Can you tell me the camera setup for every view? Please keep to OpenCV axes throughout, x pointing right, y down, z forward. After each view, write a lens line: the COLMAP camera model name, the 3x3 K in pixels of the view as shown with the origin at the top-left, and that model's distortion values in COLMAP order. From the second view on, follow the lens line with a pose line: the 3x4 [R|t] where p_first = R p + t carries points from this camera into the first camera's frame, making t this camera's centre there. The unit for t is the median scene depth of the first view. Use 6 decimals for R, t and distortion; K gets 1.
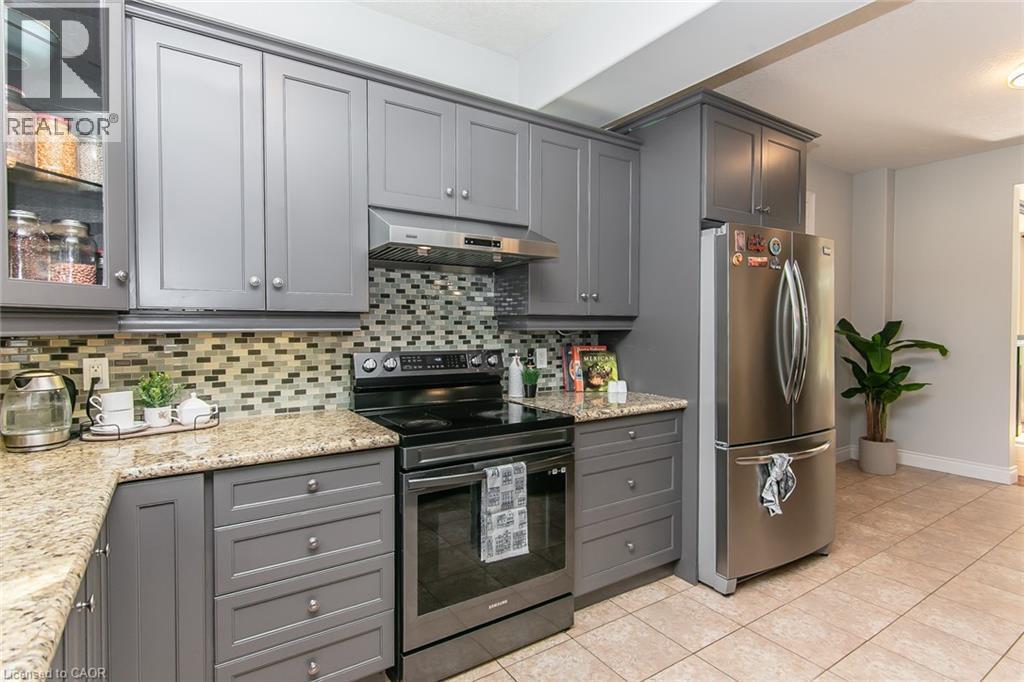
lens RADIAL K [[516.3, 0, 512.1], [0, 516.3, 338.5], [0, 0, 1]] dist [0.004865, -0.001533]
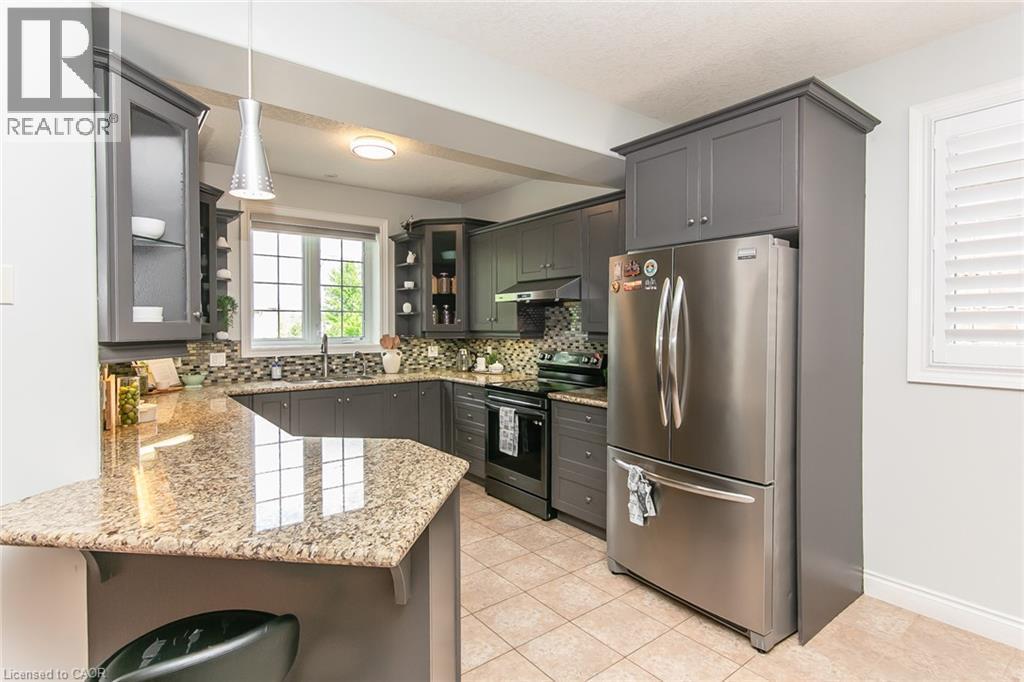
lens RADIAL K [[516.3, 0, 508.0], [0, 516.3, 341.9], [0, 0, 1]] dist [0.004865, -0.001533]
pose [[0.067603, 0.032715, -0.997176, 1.810863], [-0.022433, 0.999259, 0.031263, -0.068629], [0.997460, 0.020256, 0.068287, 0.777341]]
